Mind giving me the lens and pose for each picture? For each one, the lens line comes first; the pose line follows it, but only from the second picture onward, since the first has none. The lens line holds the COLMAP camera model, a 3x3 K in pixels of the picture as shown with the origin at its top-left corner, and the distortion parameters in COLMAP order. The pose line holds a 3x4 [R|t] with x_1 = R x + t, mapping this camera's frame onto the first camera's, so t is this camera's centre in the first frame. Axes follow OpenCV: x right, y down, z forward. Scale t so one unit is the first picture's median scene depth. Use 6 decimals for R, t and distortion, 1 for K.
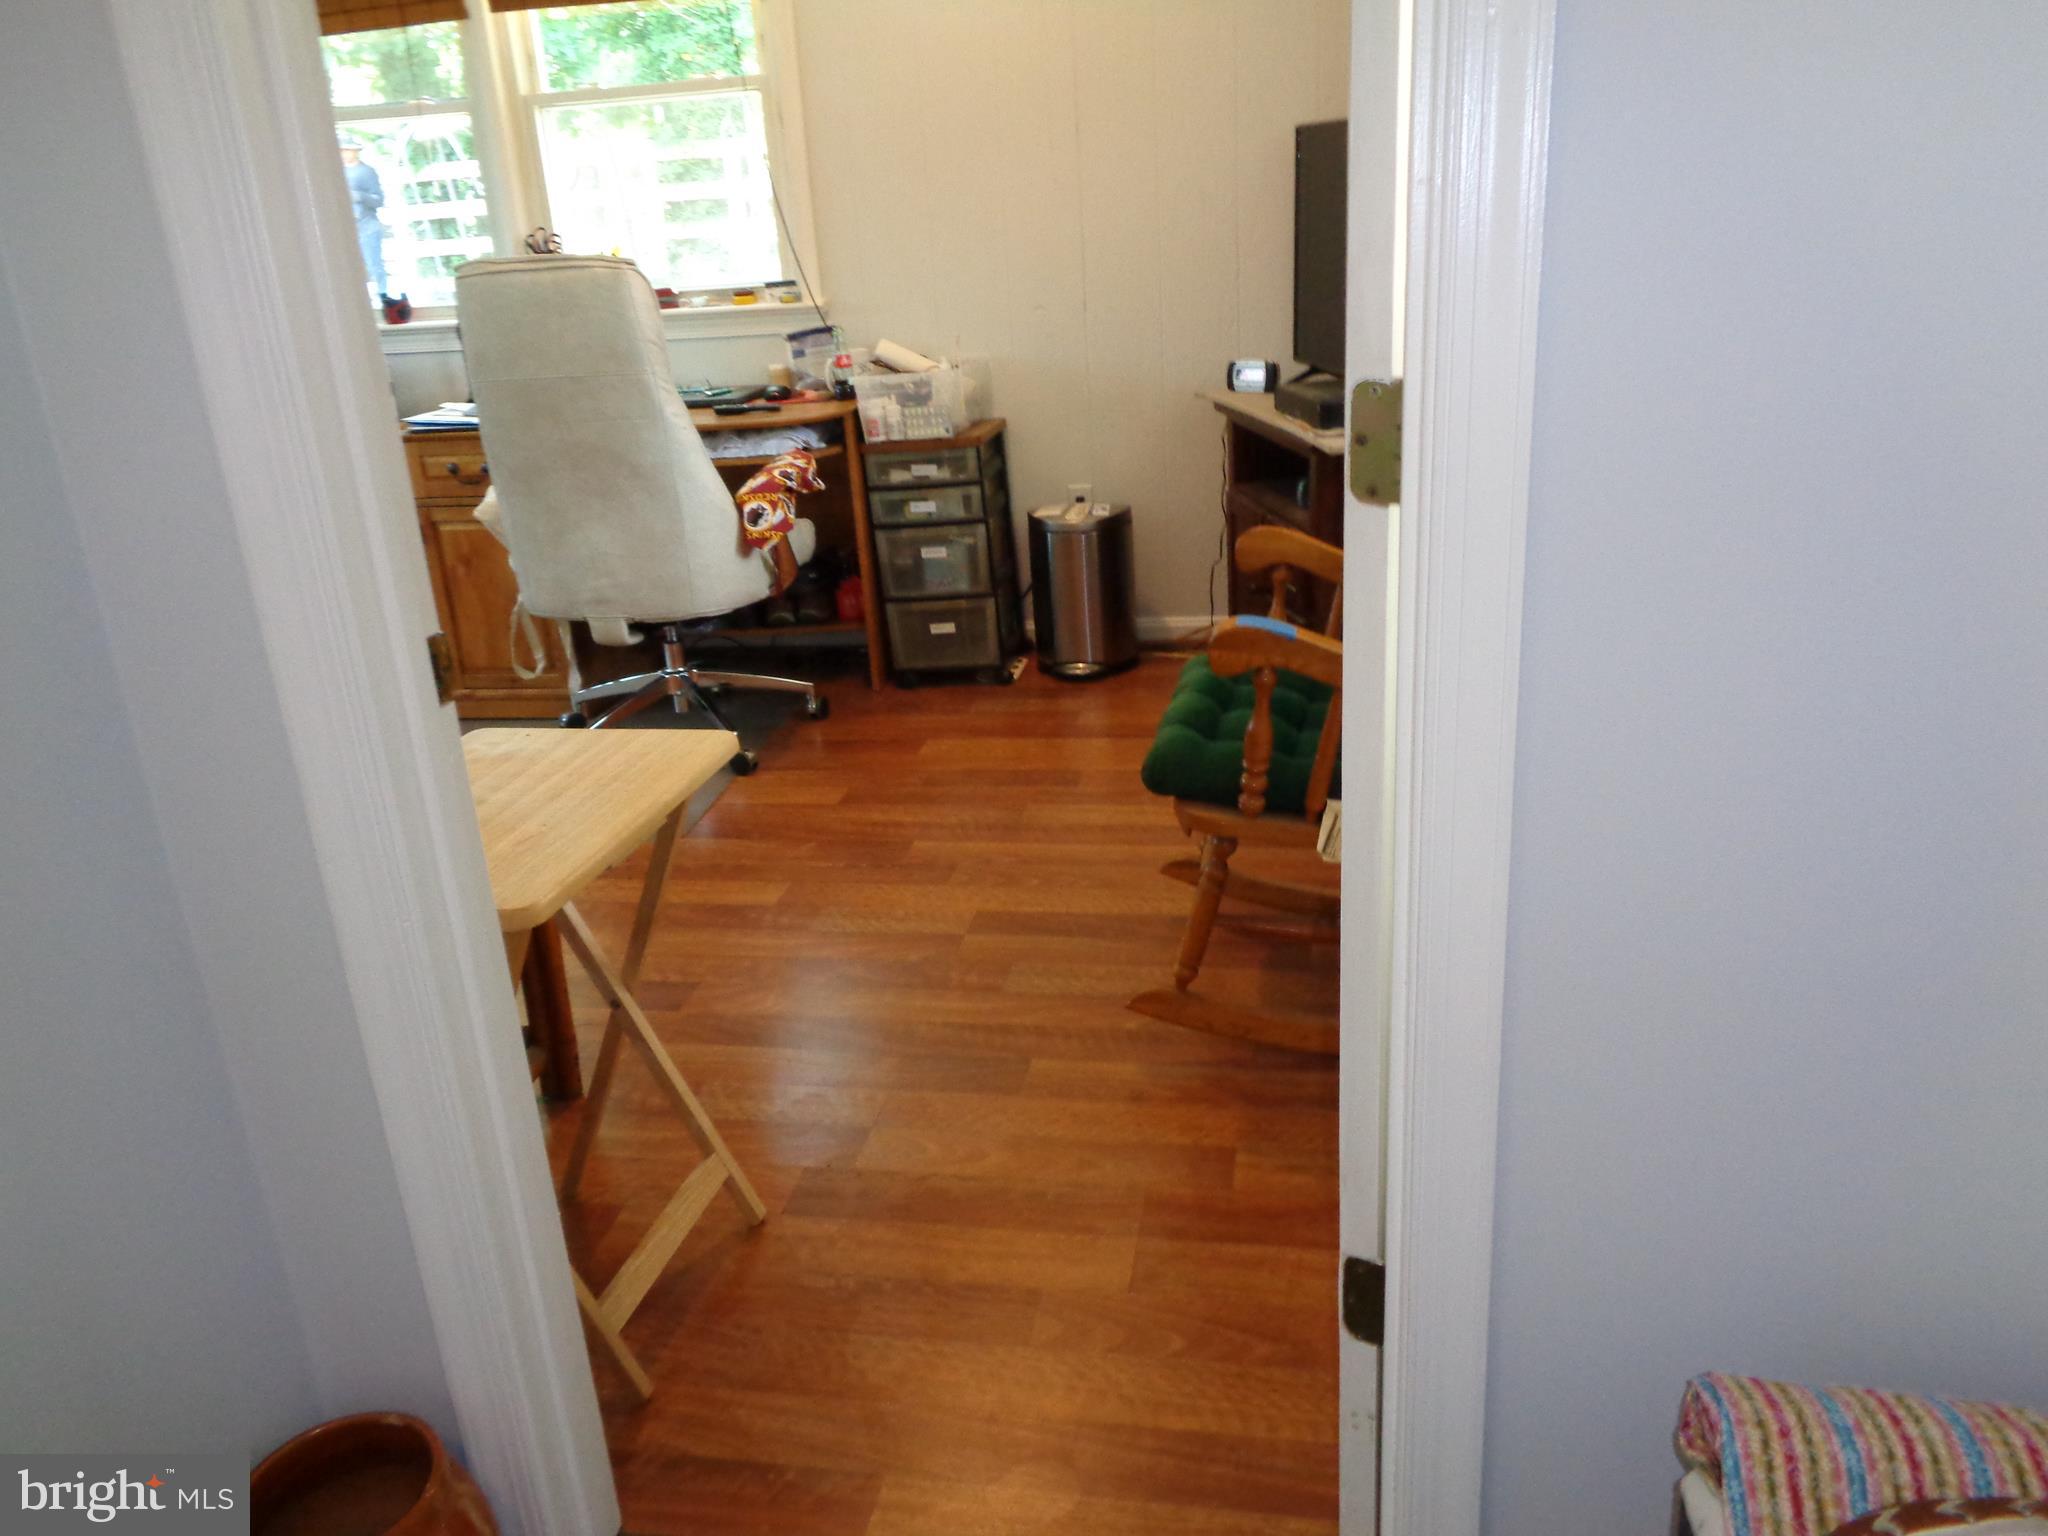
lens RADIAL K [[1546.6, 0, 1024.9], [0, 1546.6, 769.5], [0, 0, 1]] dist [0.012168, -0.008101]
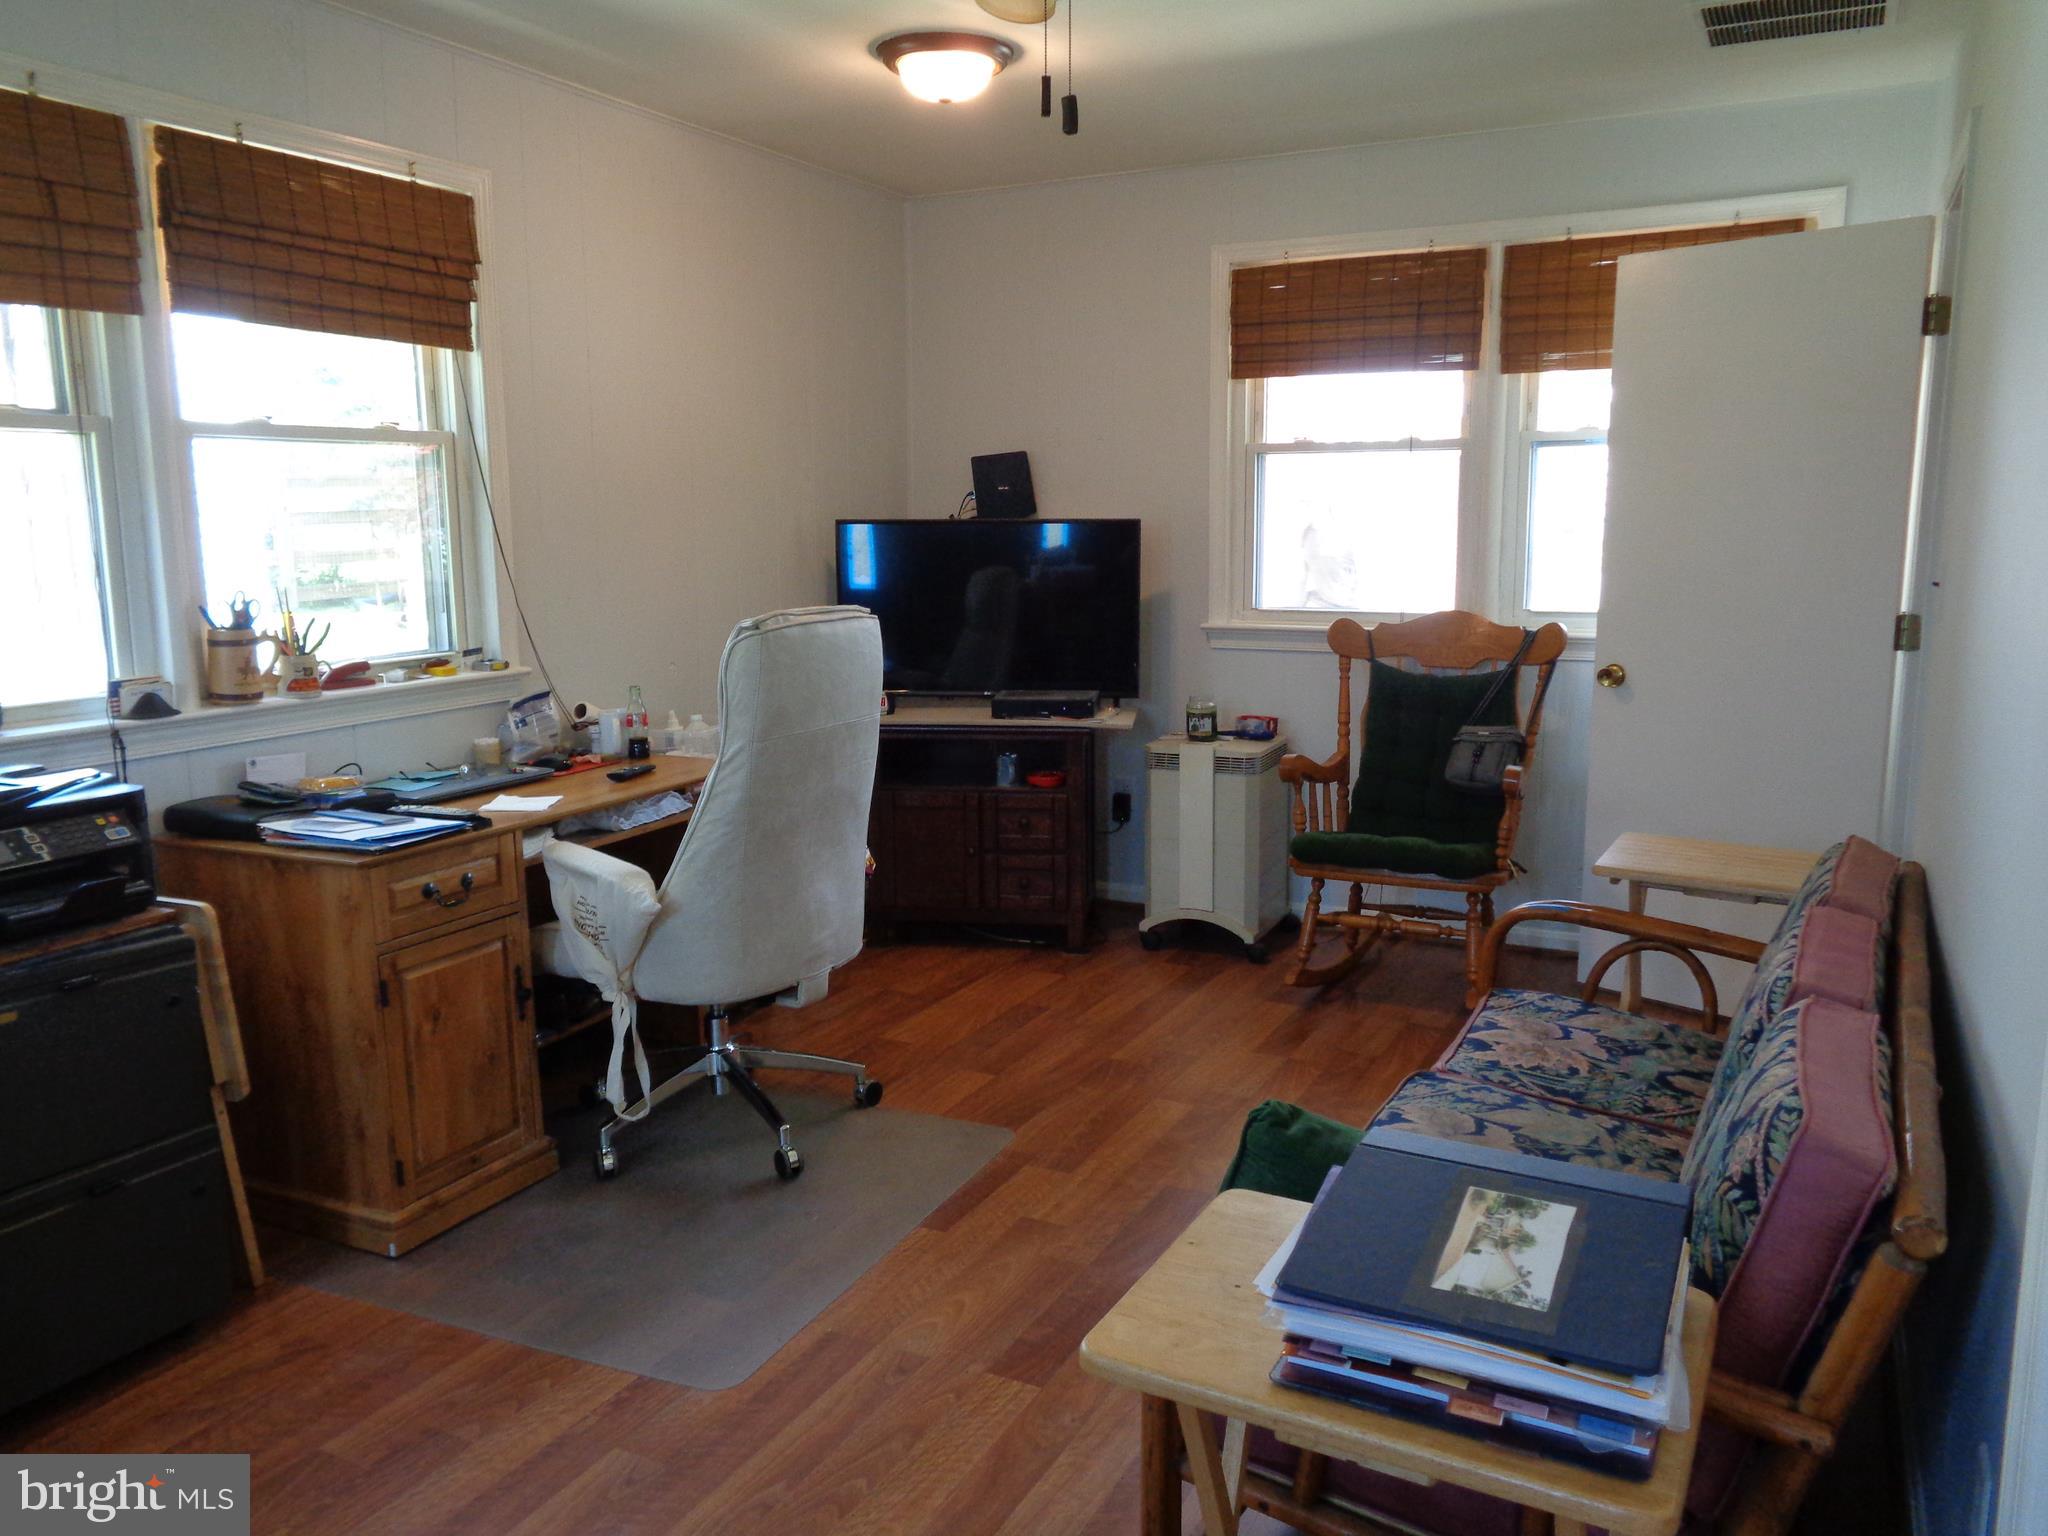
lens RADIAL K [[1546.6, 0, 1027.2], [0, 1546.6, 764.4], [0, 0, 1]] dist [0.012168, -0.008101]
pose [[0.278879, -0.095773, 0.955539, -0.993107], [0.334471, 0.942401, -0.003161, -0.152440], [-0.900198, 0.320481, 0.294849, 0.501600]]
